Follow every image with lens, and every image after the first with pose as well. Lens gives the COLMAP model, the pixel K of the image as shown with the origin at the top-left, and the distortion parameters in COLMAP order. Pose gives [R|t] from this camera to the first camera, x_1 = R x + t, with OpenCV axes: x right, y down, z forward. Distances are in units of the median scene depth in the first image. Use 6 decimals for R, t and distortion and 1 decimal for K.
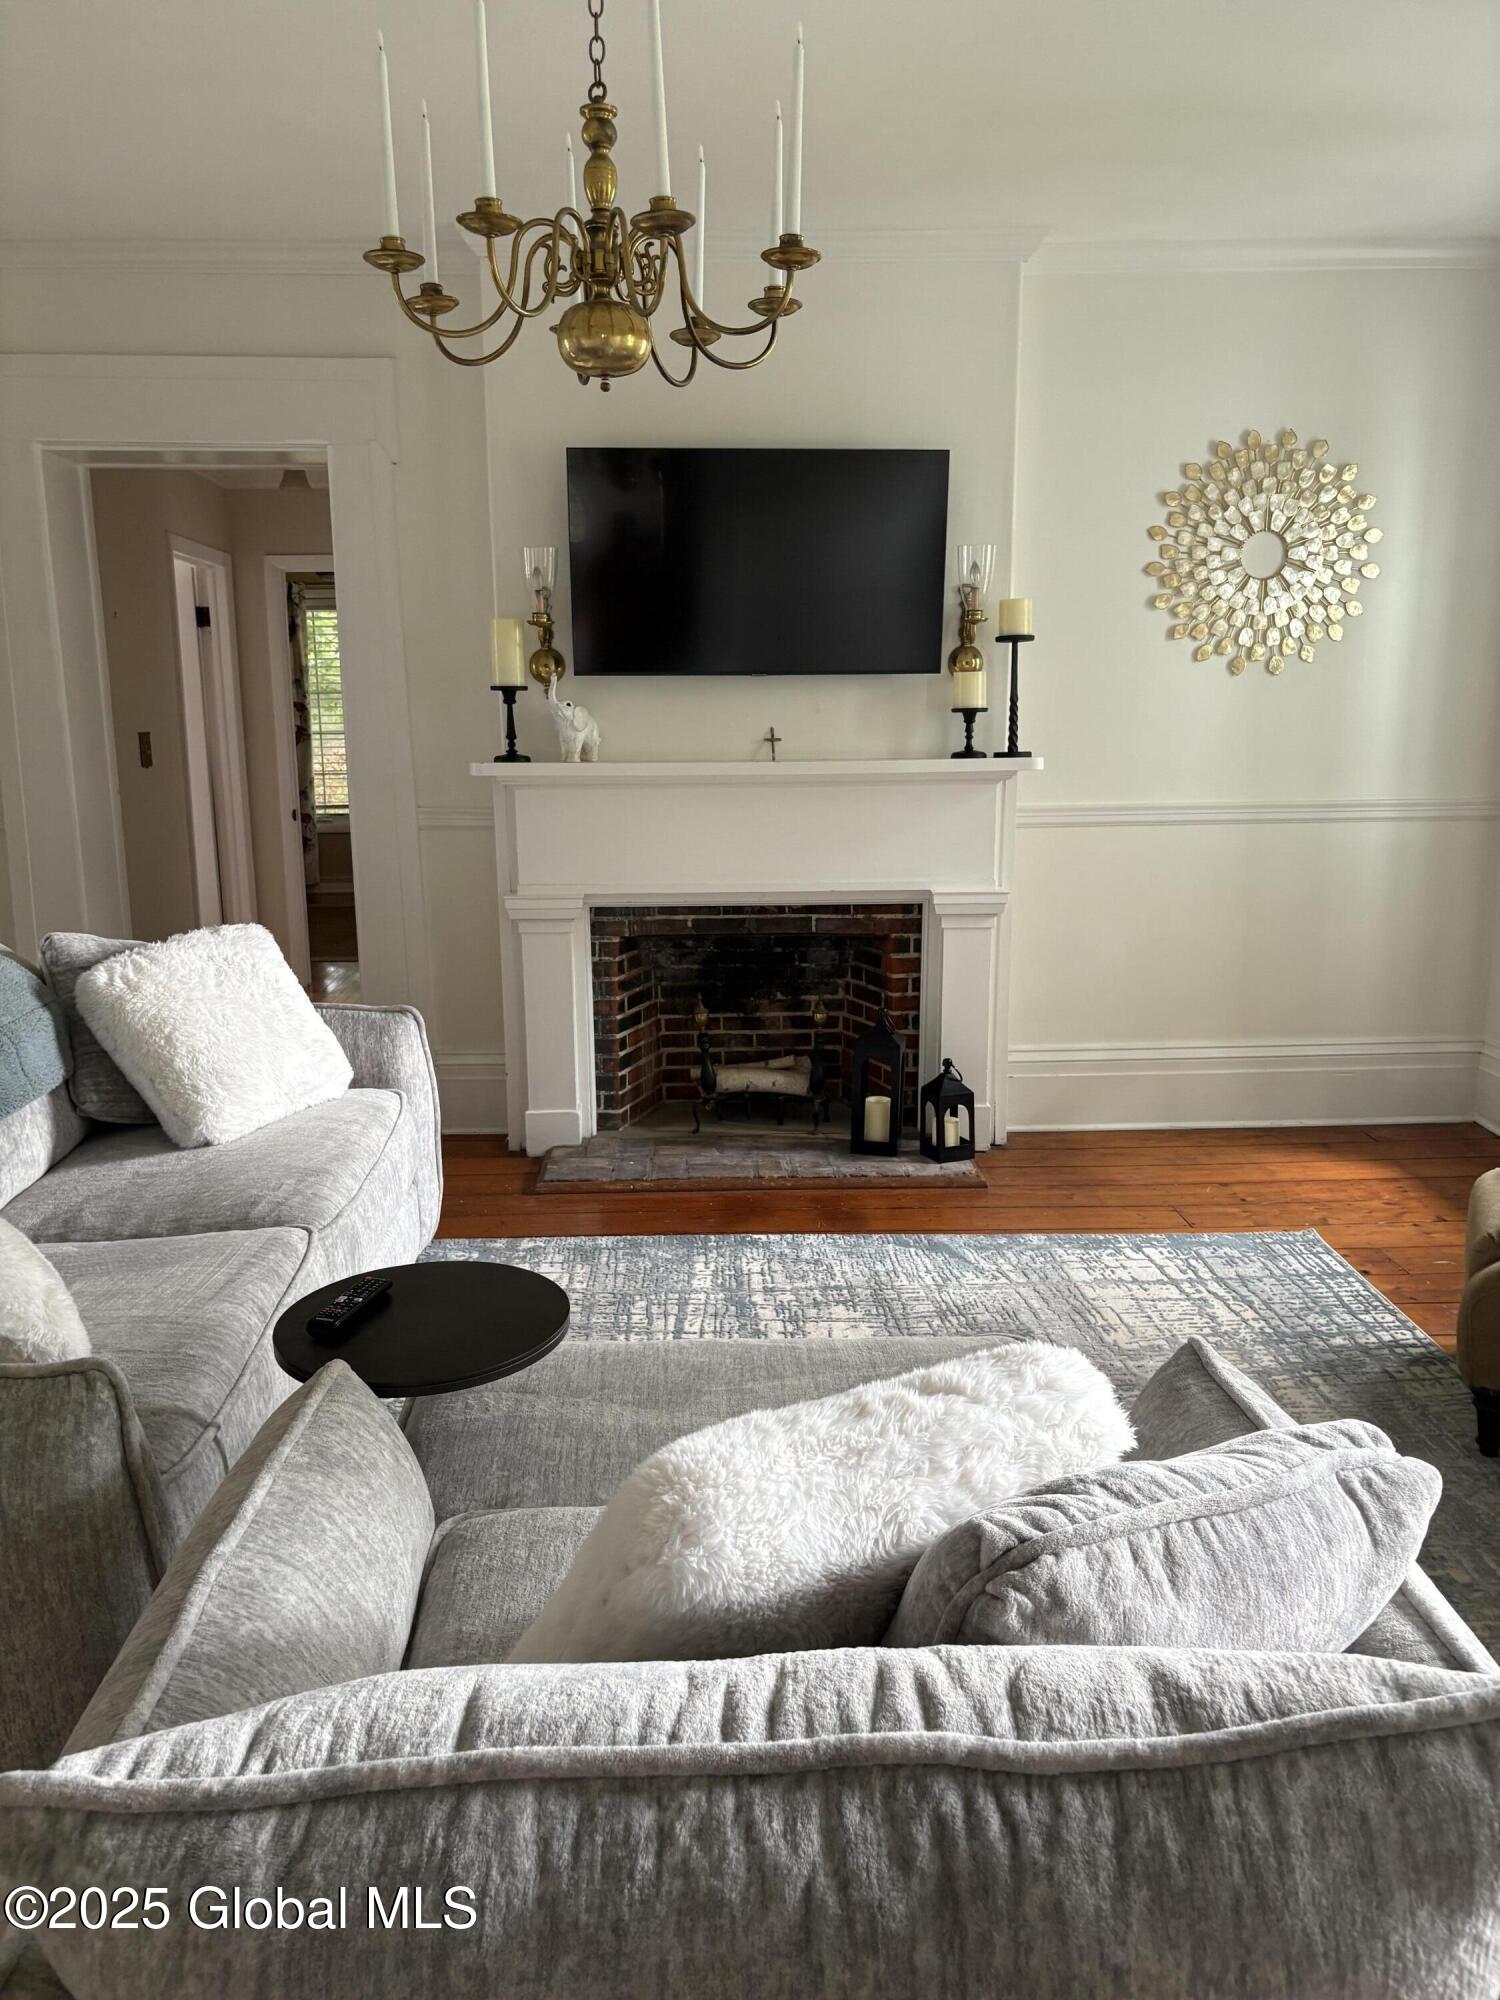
lens RADIAL K [[1523.6, 0, 745.0], [0, 1523.6, 1001.3], [0, 0, 1]] dist [0.009233, 0.001903]
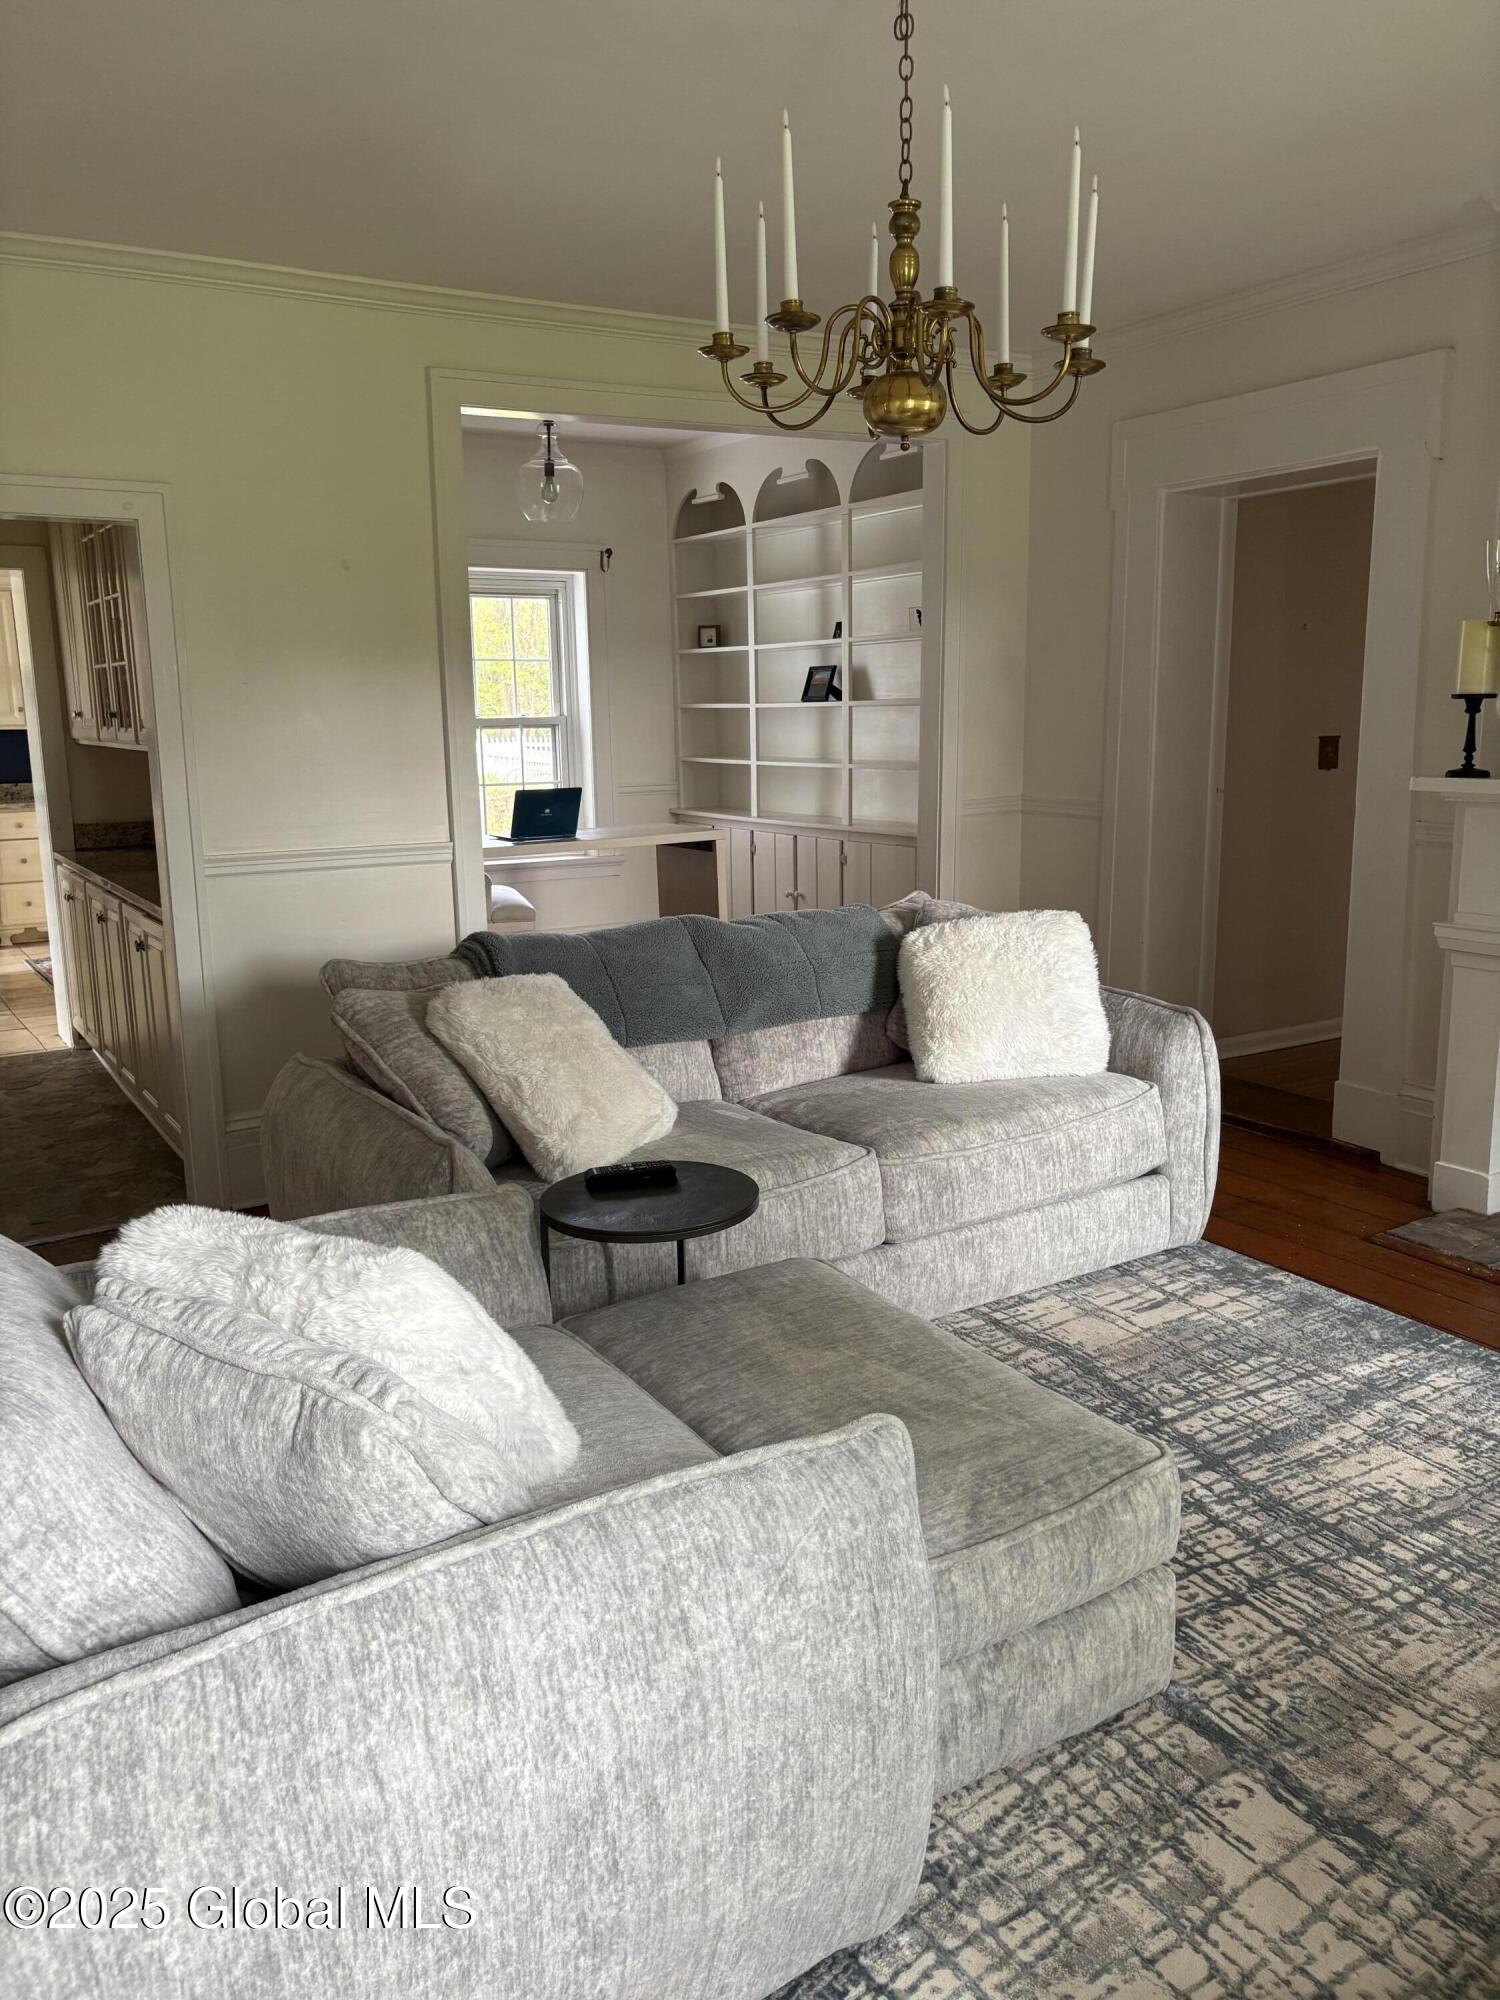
lens RADIAL K [[1523.6, 0, 745.0], [0, 1523.6, 1001.3], [0, 0, 1]] dist [0.009233, 0.001903]
pose [[0.467604, 0.165342, -0.868337, 0.528908], [-0.158562, 0.982106, 0.101618, -0.058583], [0.869600, 0.090168, 0.485453, 0.230391]]
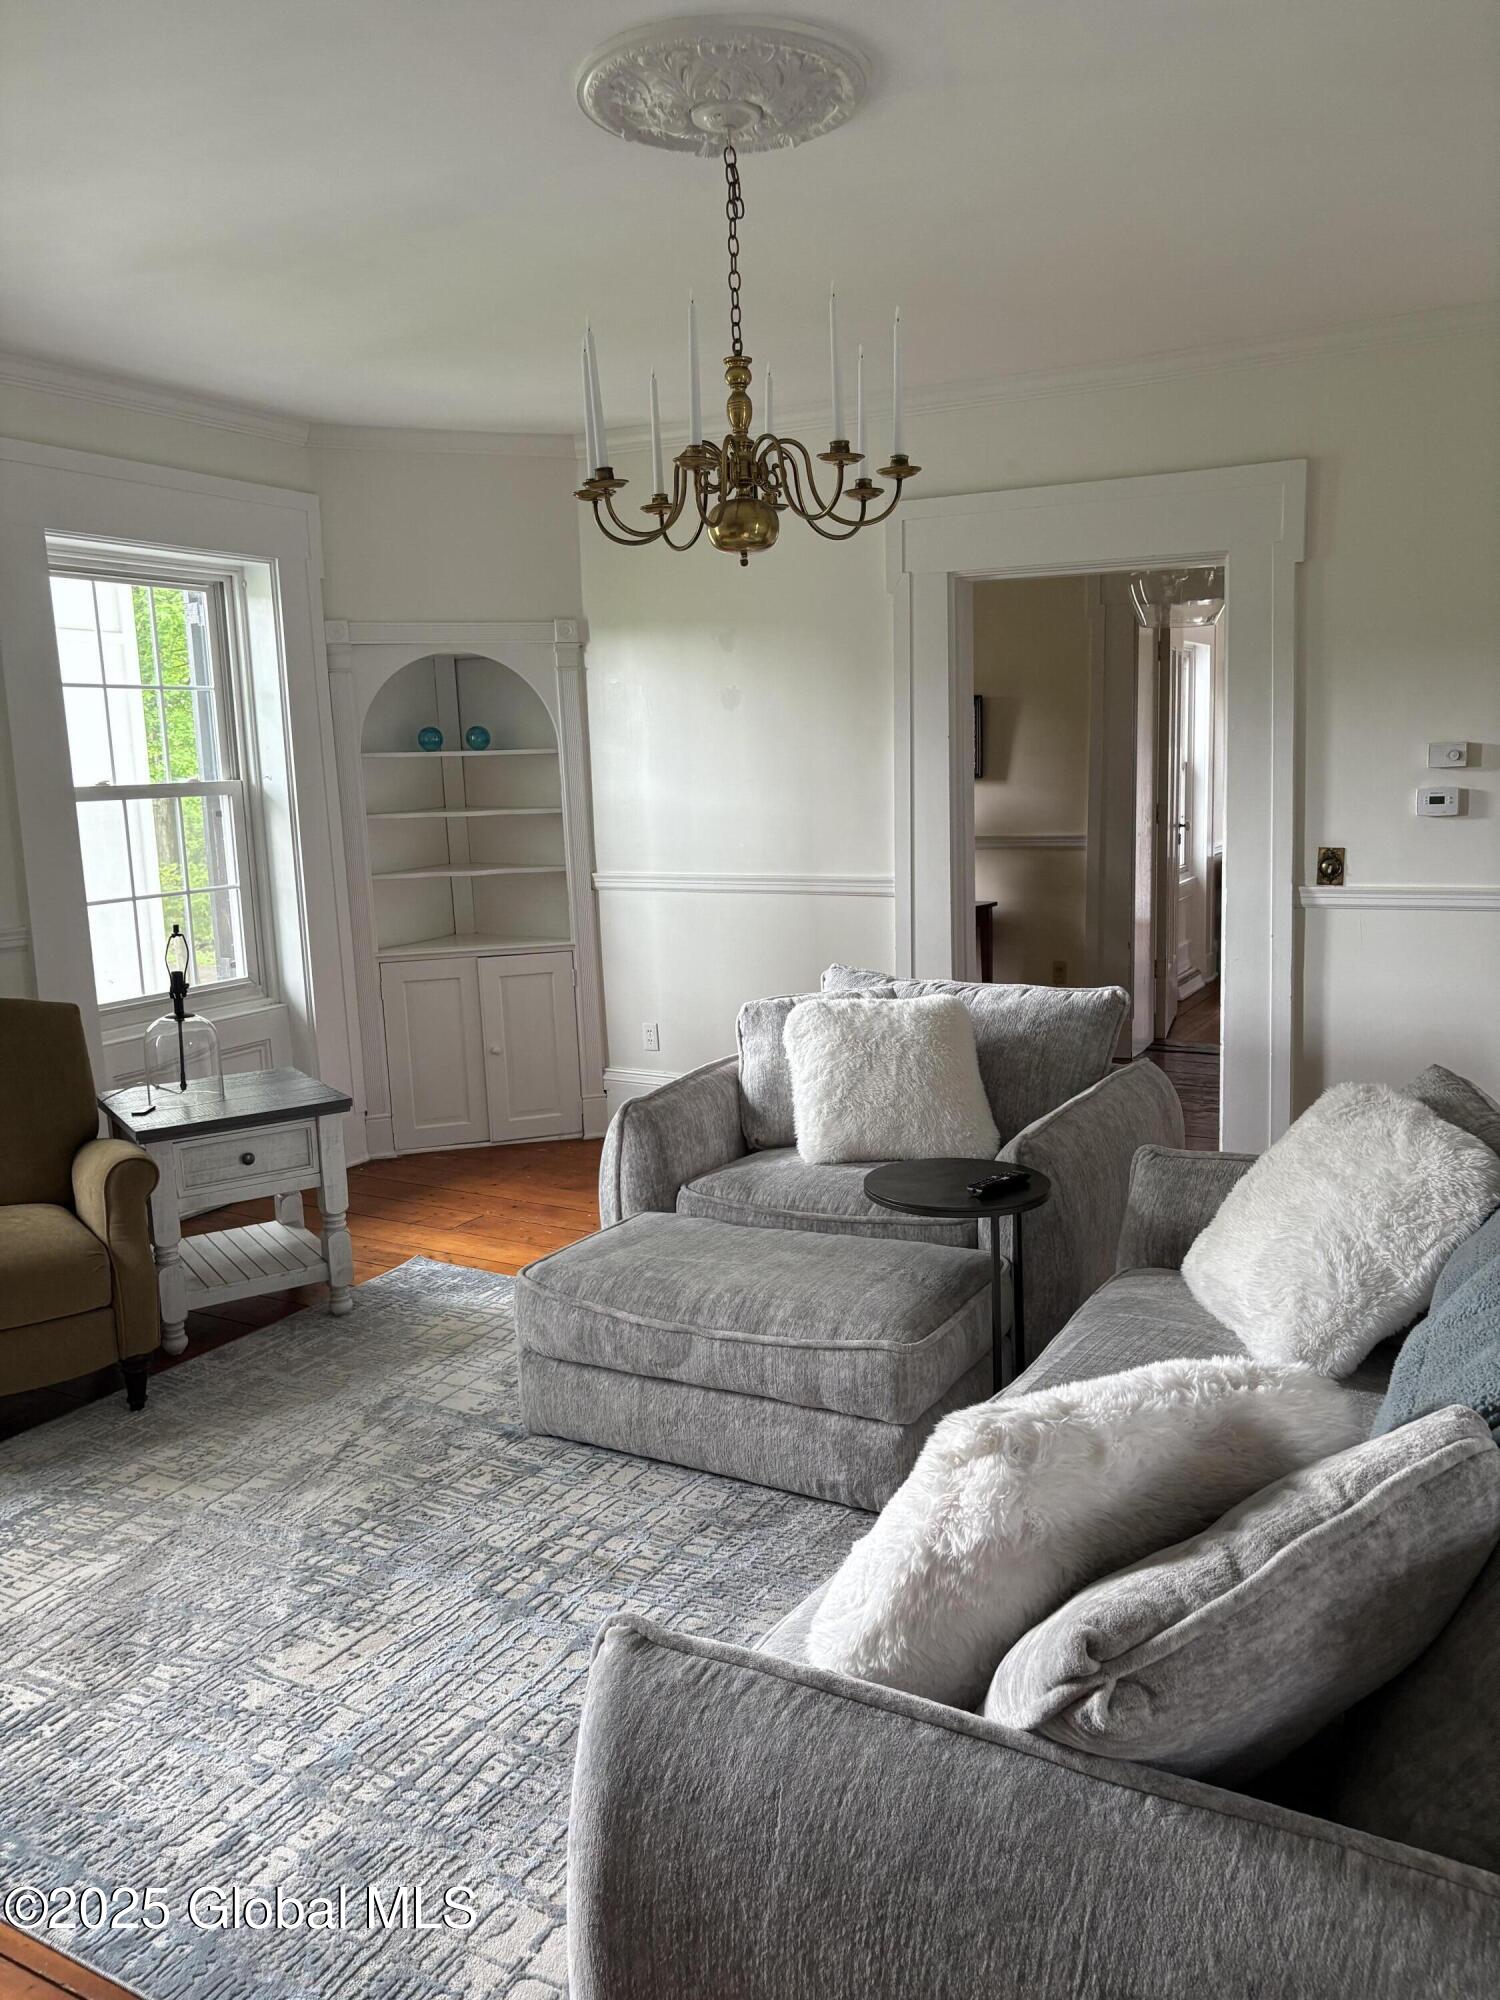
lens RADIAL K [[1523.6, 0, 745.0], [0, 1523.6, 1001.3], [0, 0, 1]] dist [0.009233, 0.001903]
pose [[-0.833247, -0.044245, 0.551129, -0.463093], [0.150805, 0.940812, 0.303530, -0.259815], [-0.531938, 0.336028, -0.777256, 1.234276]]
